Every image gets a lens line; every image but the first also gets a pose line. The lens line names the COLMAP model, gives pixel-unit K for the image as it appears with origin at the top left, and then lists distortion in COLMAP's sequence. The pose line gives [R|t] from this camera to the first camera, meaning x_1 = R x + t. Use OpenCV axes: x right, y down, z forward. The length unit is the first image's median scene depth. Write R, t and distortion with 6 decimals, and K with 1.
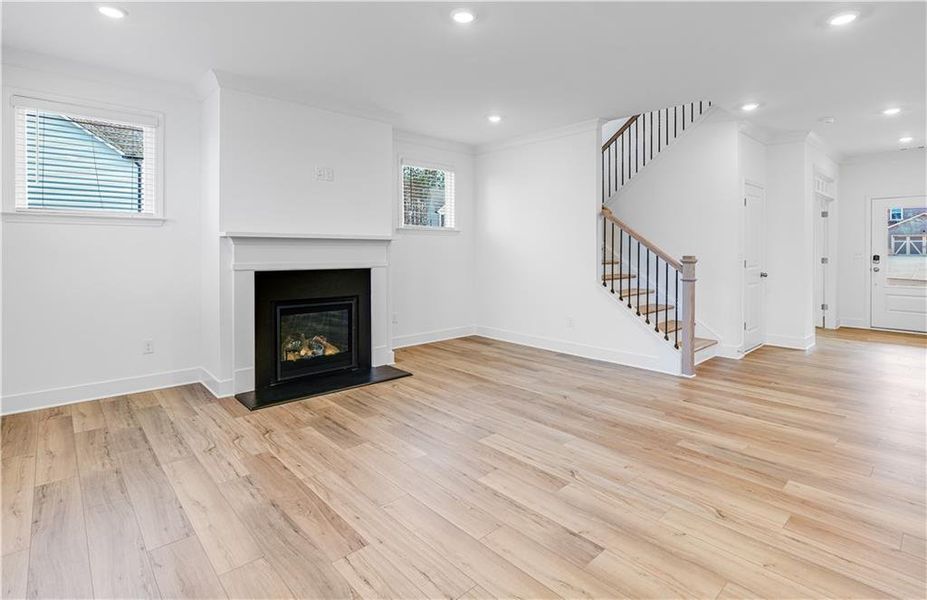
lens RADIAL K [[452.0, 0, 463.6], [0, 452.0, 254.5], [0, 0, 1]] dist [-0.002803, 0.000136]
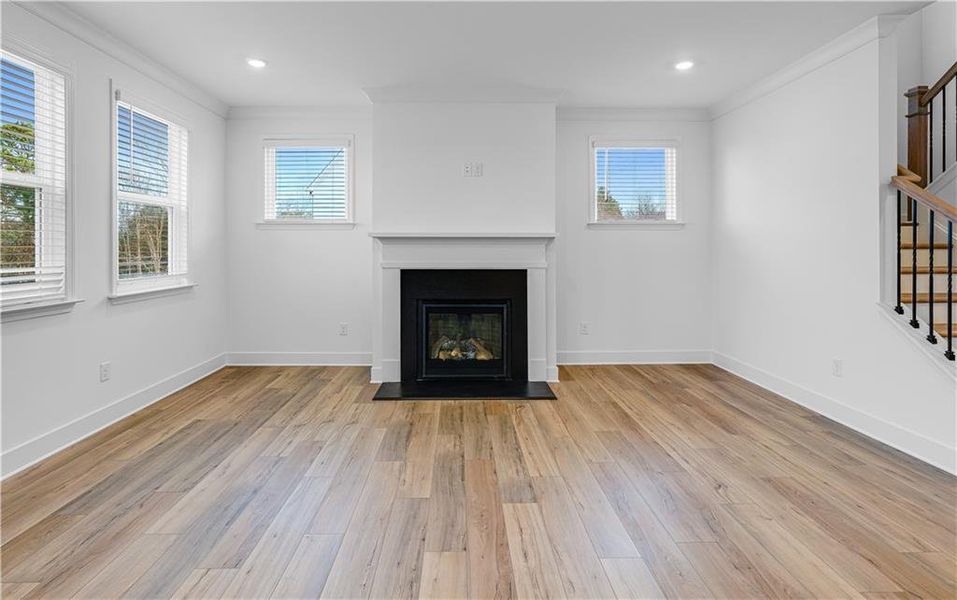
lens RADIAL K [[460.5, 0, 469.0], [0, 460.5, 251.5], [0, 0, 1]] dist [-0.016018, 0.000669]
pose [[0.751833, 0.003022, -0.659346, 0.321335], [-0.005161, 0.999986, -0.001302, -0.003625], [0.659333, 0.004382, 0.751838, 0.255605]]
